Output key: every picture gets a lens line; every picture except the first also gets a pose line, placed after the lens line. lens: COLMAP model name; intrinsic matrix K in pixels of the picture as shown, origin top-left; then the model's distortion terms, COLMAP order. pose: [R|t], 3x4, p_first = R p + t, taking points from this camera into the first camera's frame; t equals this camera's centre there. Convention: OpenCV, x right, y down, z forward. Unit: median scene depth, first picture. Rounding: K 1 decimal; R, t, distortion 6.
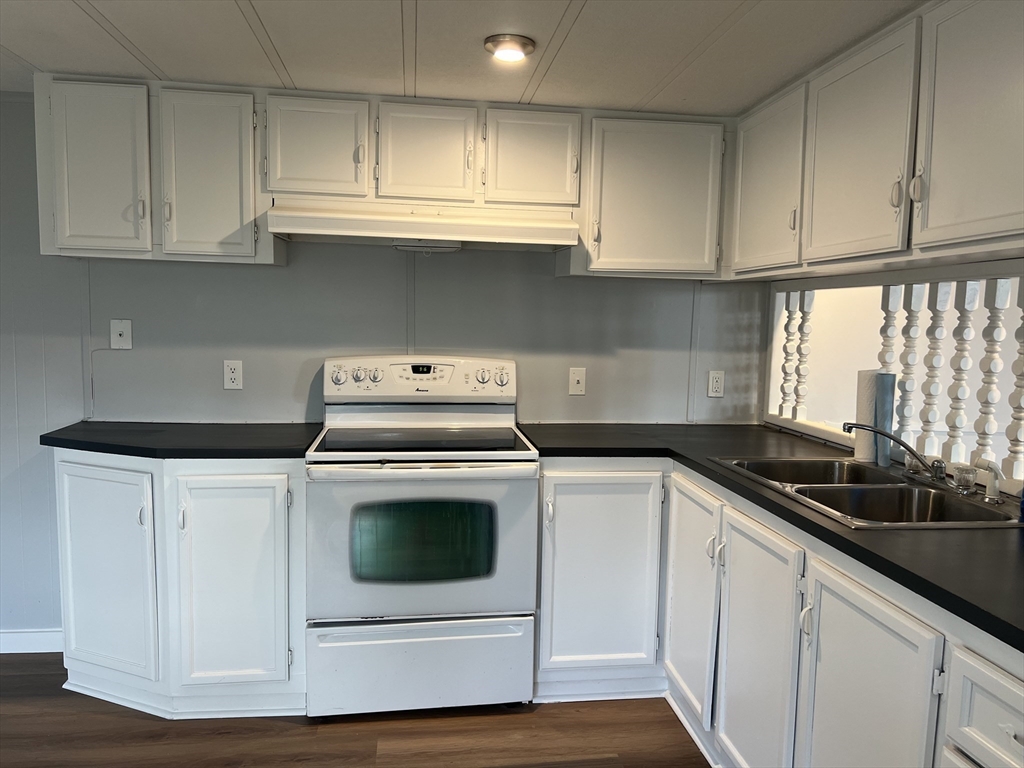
lens RADIAL K [[771.6, 0, 508.4], [0, 771.6, 385.3], [0, 0, 1]] dist [0.041139, -0.010545]
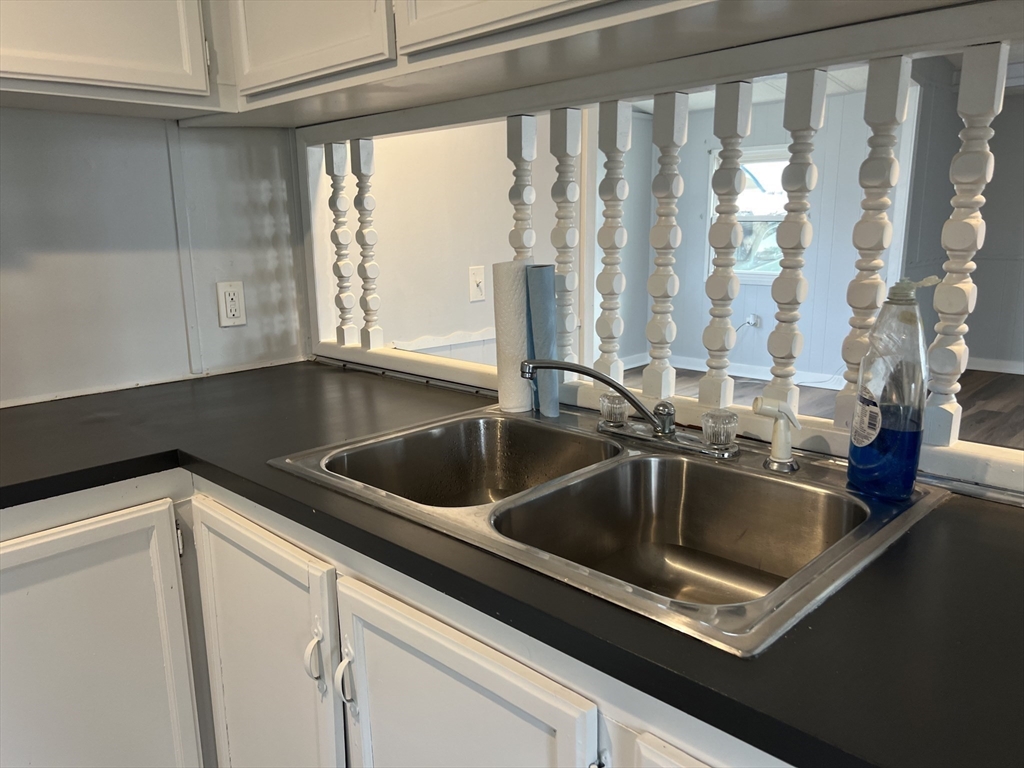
lens RADIAL K [[771.6, 0, 503.5], [0, 771.6, 392.5], [0, 0, 1]] dist [0.041139, -0.010545]
pose [[0.789722, -0.169320, 0.589635, 0.074887], [0.091362, 0.982899, 0.159884, -0.012160], [-0.606623, -0.072394, 0.791686, 0.424074]]
